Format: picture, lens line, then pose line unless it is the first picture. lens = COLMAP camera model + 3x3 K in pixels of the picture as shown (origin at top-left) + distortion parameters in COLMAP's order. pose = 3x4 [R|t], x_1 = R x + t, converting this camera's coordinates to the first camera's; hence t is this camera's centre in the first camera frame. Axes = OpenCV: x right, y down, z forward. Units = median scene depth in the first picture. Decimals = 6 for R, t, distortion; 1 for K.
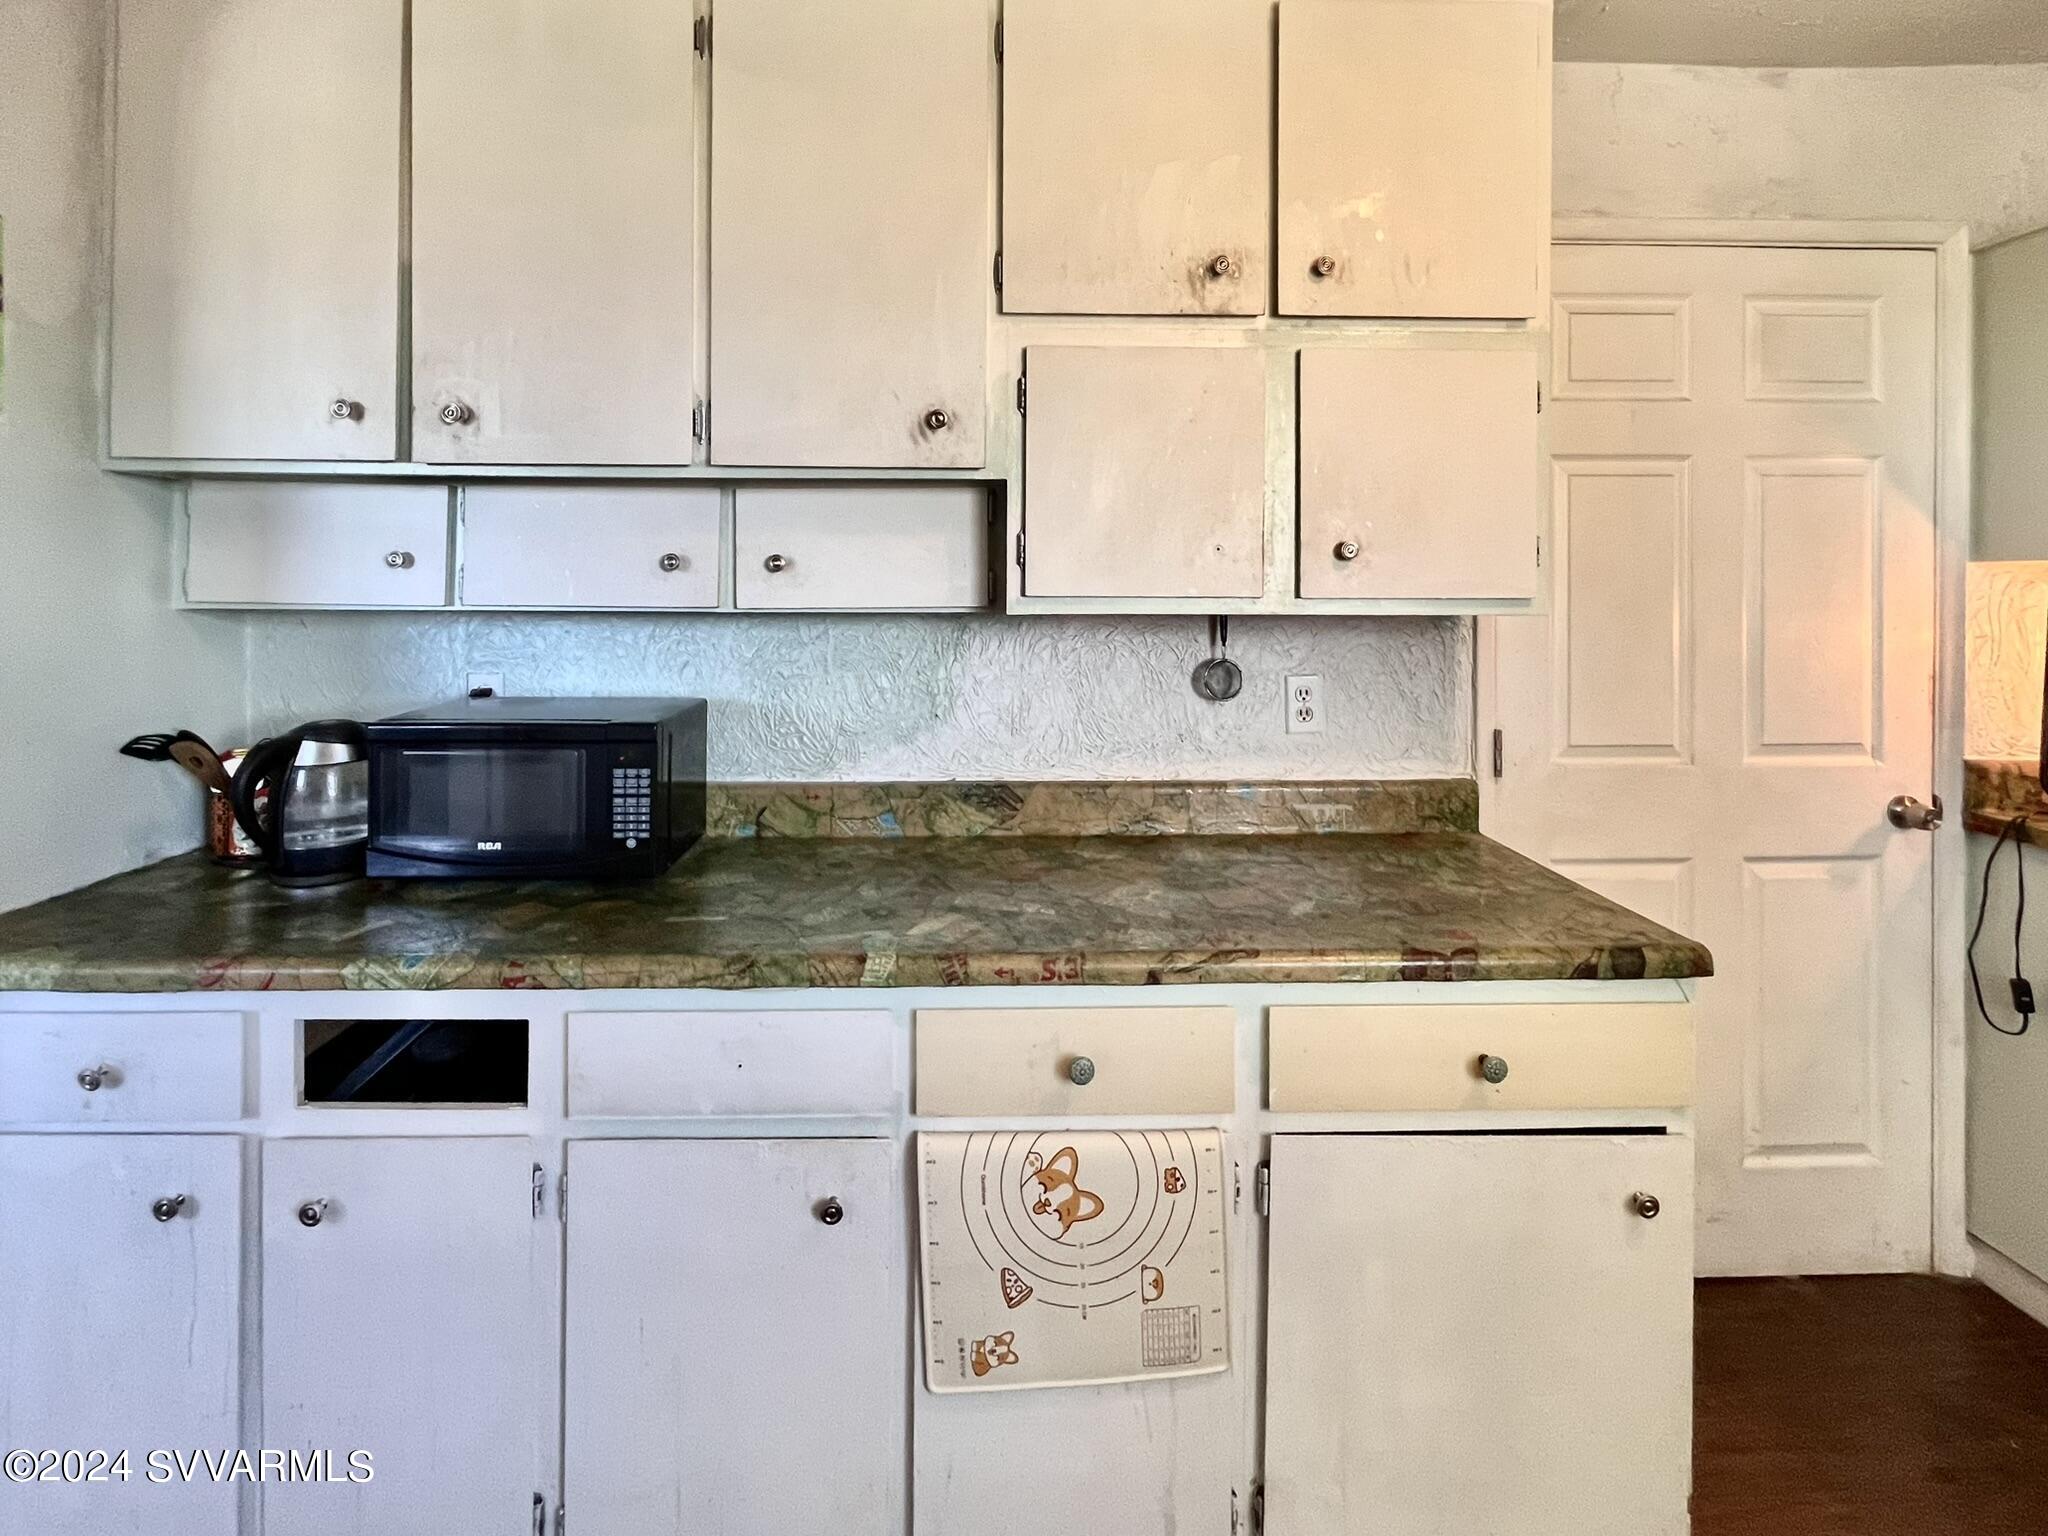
lens RADIAL K [[862.4, 0, 1025.5], [0, 862.4, 816.8], [0, 0, 1]] dist [-0.001058, -0.000471]
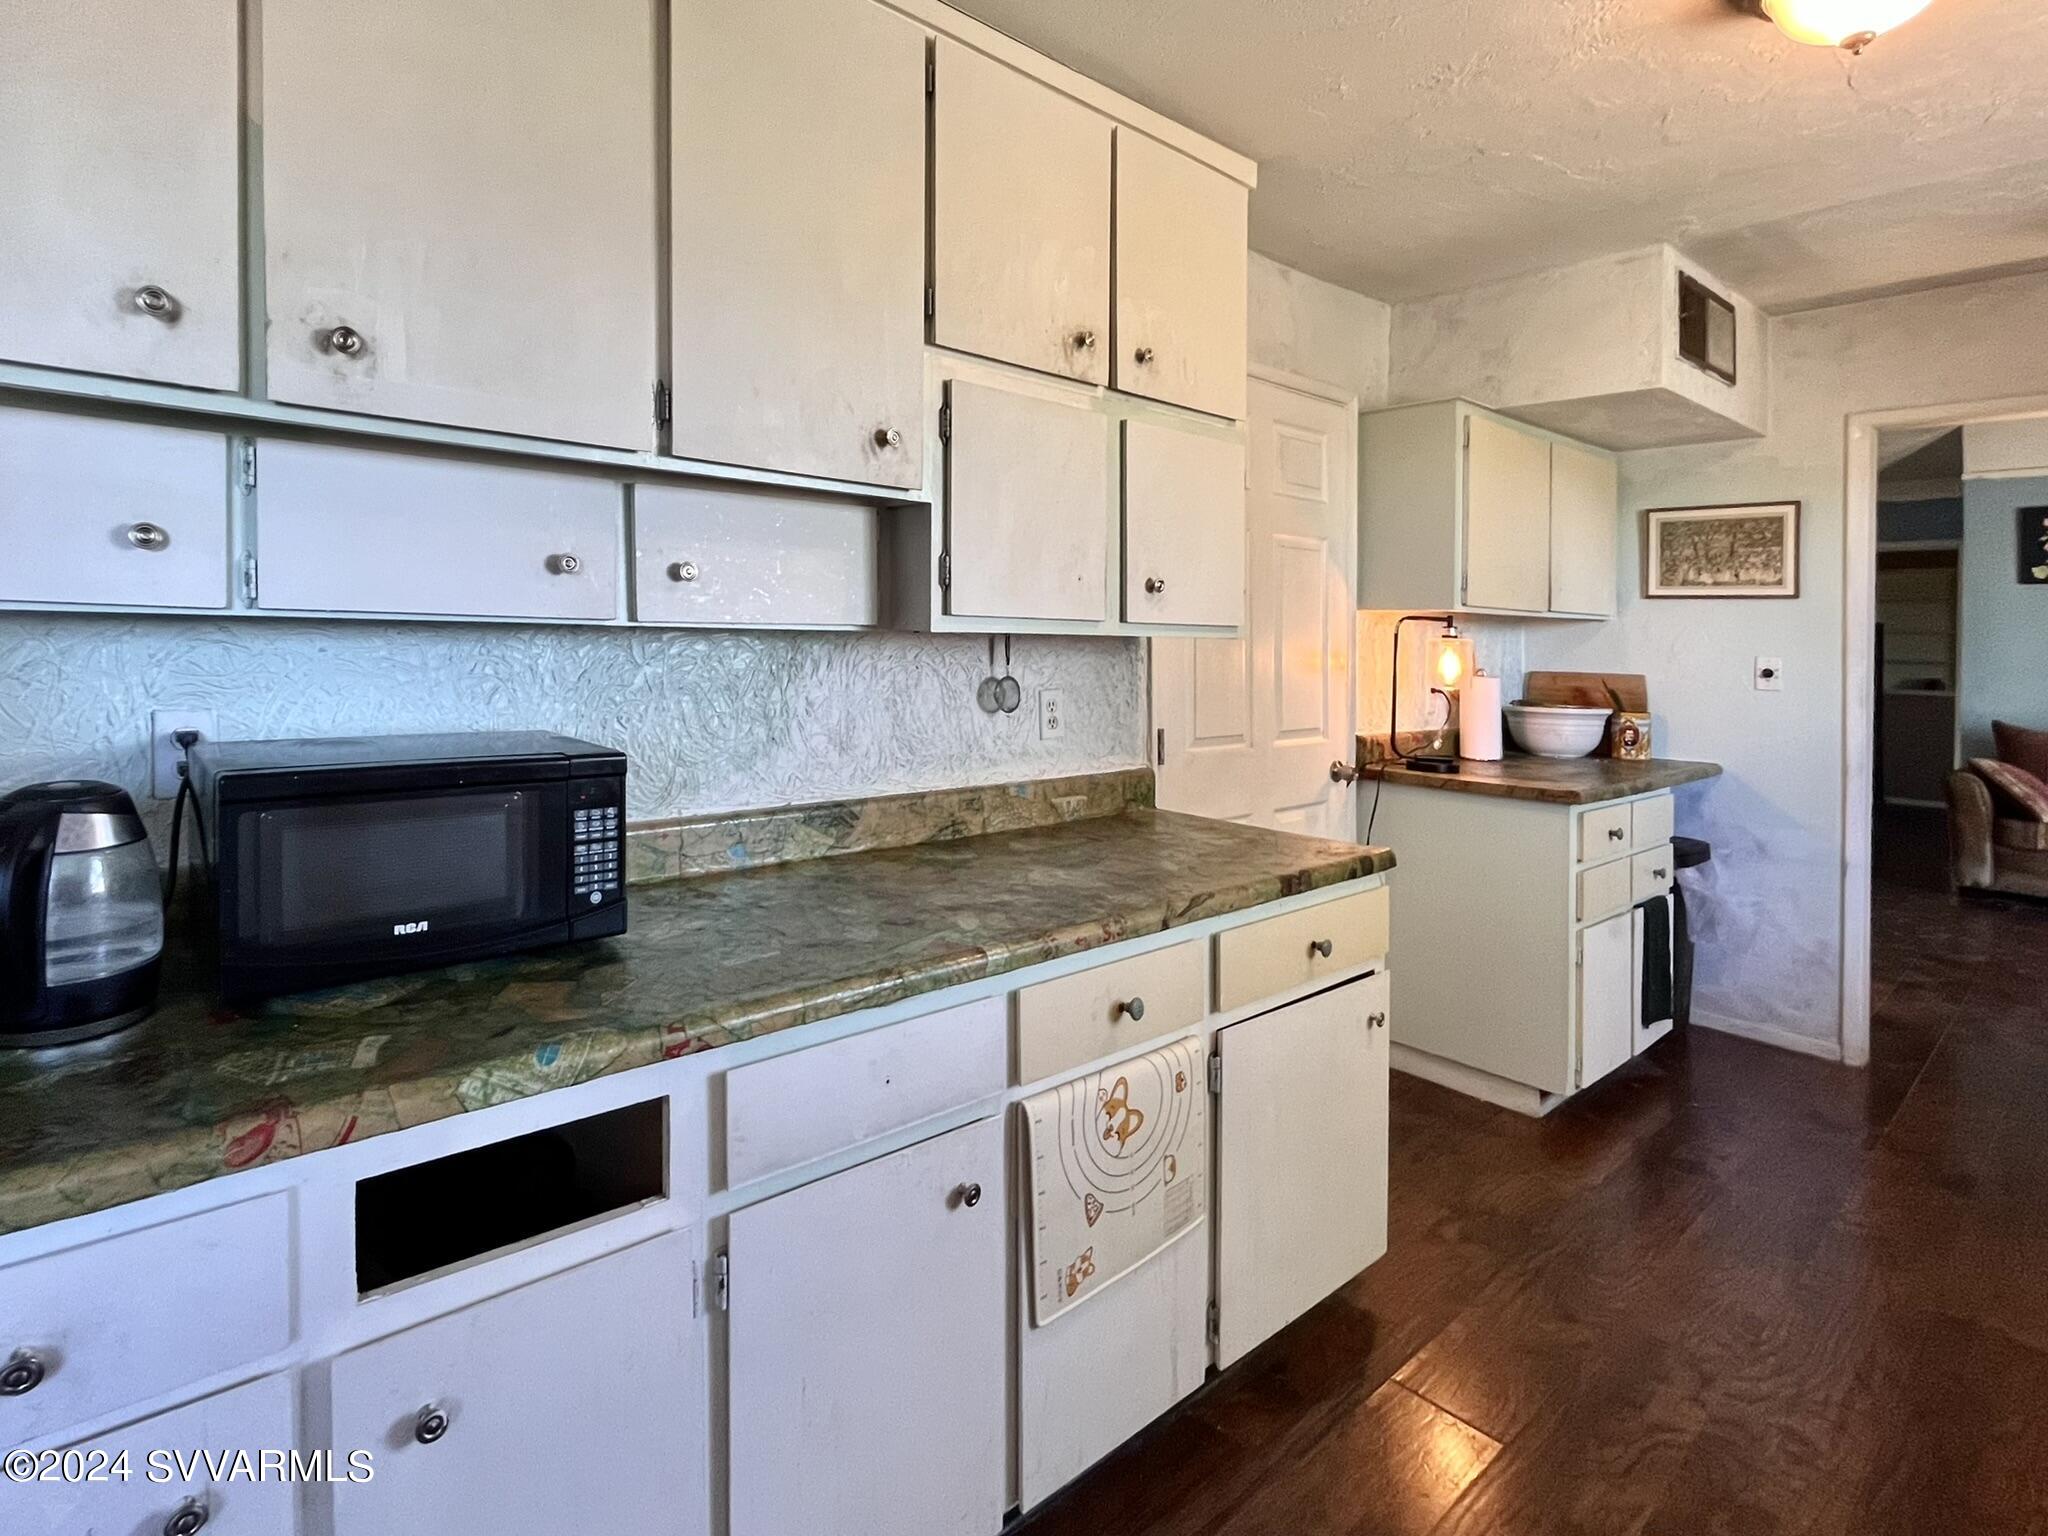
lens RADIAL K [[882.8, 0, 915.3], [0, 882.8, 890.2], [0, 0, 1]] dist [-0.001711, -0.000415]
pose [[0.826795, -0.143447, 0.543906, -0.672803], [0.125279, 0.989609, 0.070557, 0.001440], [-0.548375, 0.009804, 0.836175, 0.102328]]
